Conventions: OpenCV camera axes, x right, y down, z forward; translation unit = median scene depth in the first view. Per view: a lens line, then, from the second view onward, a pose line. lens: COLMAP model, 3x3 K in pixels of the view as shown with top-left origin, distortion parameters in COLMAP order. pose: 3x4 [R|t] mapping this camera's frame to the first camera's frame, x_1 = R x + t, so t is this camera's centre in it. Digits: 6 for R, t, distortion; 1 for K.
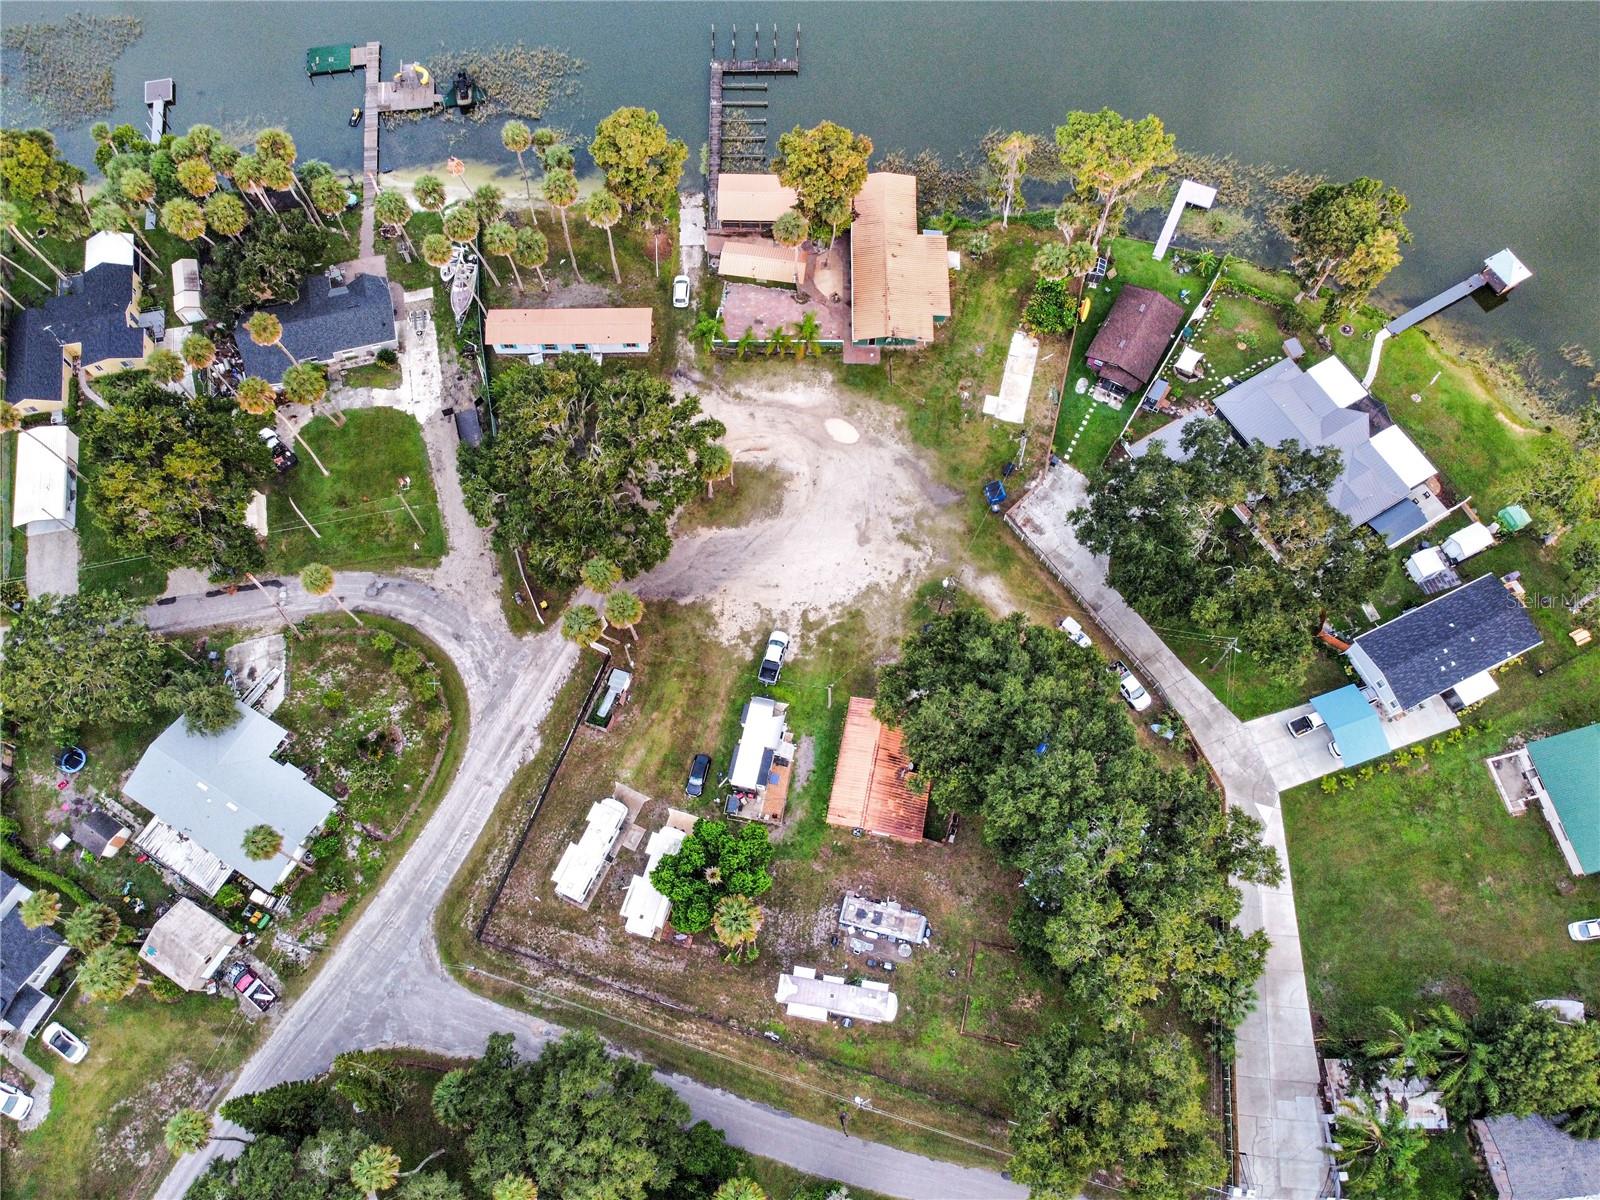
lens RADIAL K [[1203.3, 0, 812.0], [0, 1203.3, 599.0], [0, 0, 1]] dist [-0.000231, -0.007307]
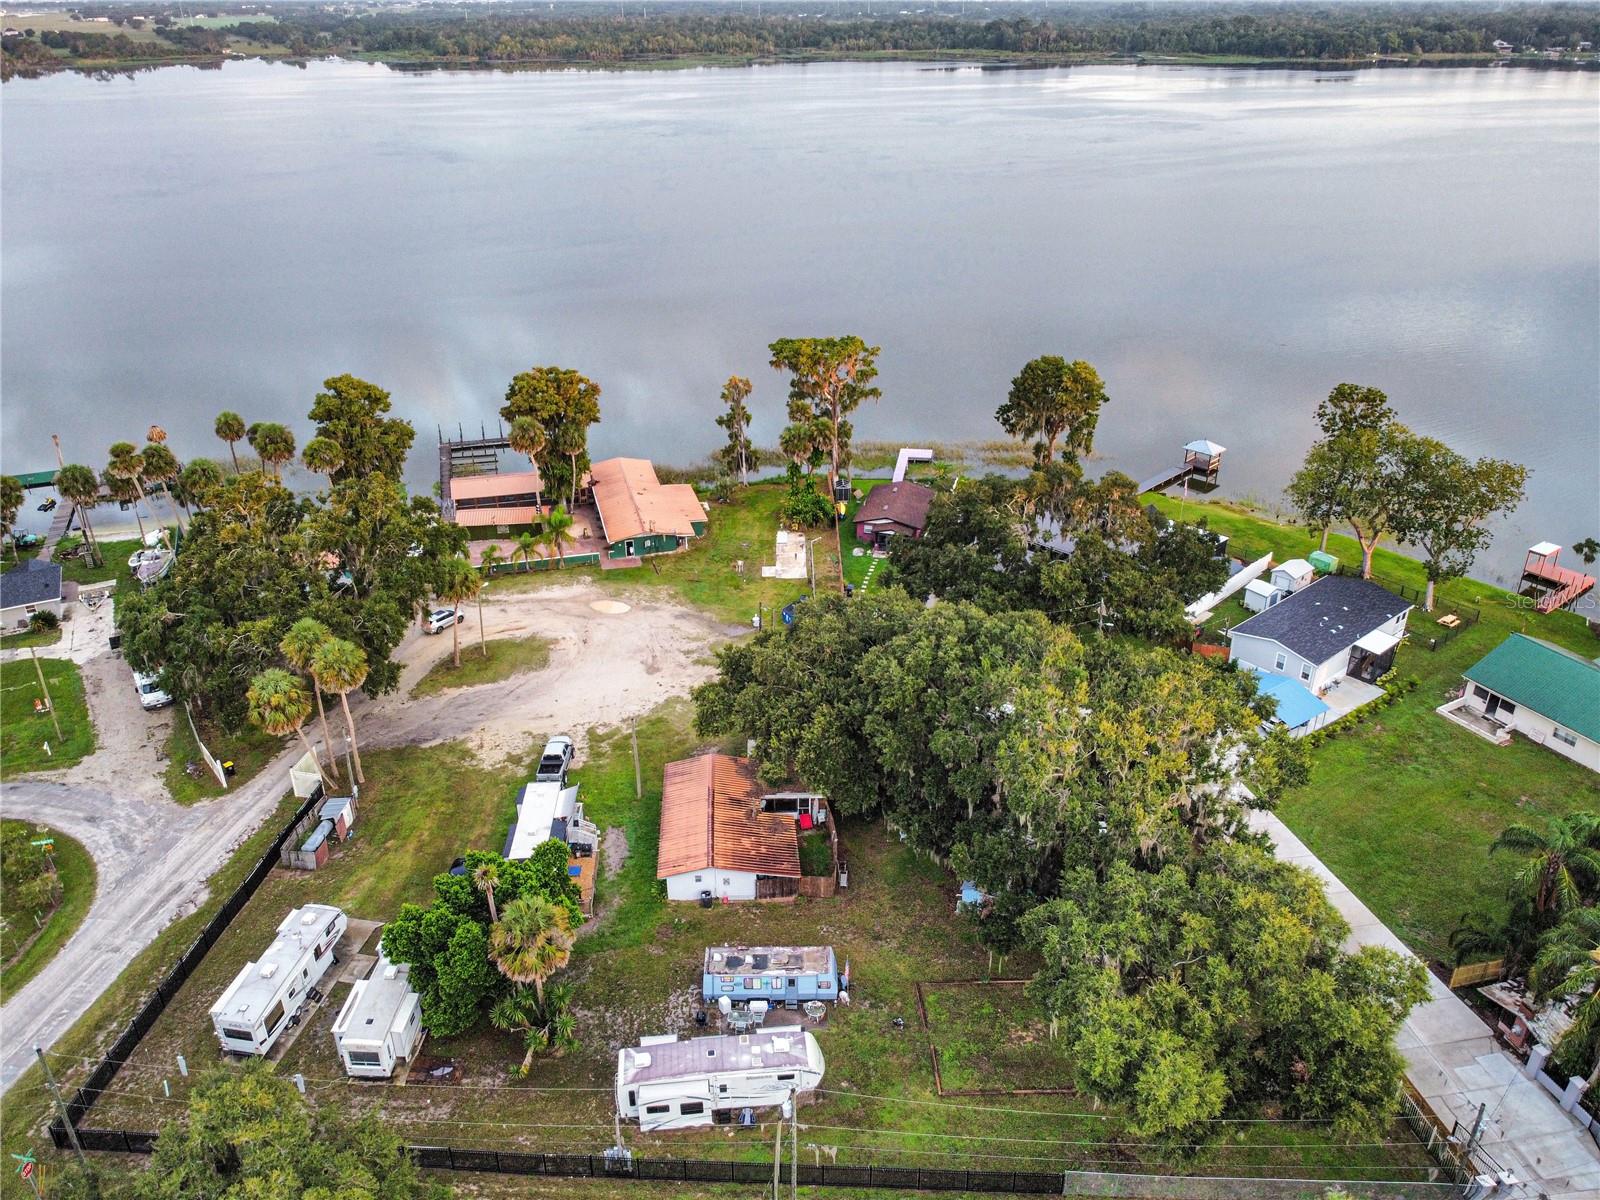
lens RADIAL K [[1203.3, 0, 812.0], [0, 1203.3, 599.0], [0, 0, 1]] dist [-0.000231, -0.007307]
pose [[0.964502, -0.120088, 0.235190, -0.041974], [0.245919, 0.732984, -0.634238, 0.490056], [-0.096226, 0.669562, 0.736497, 0.369389]]
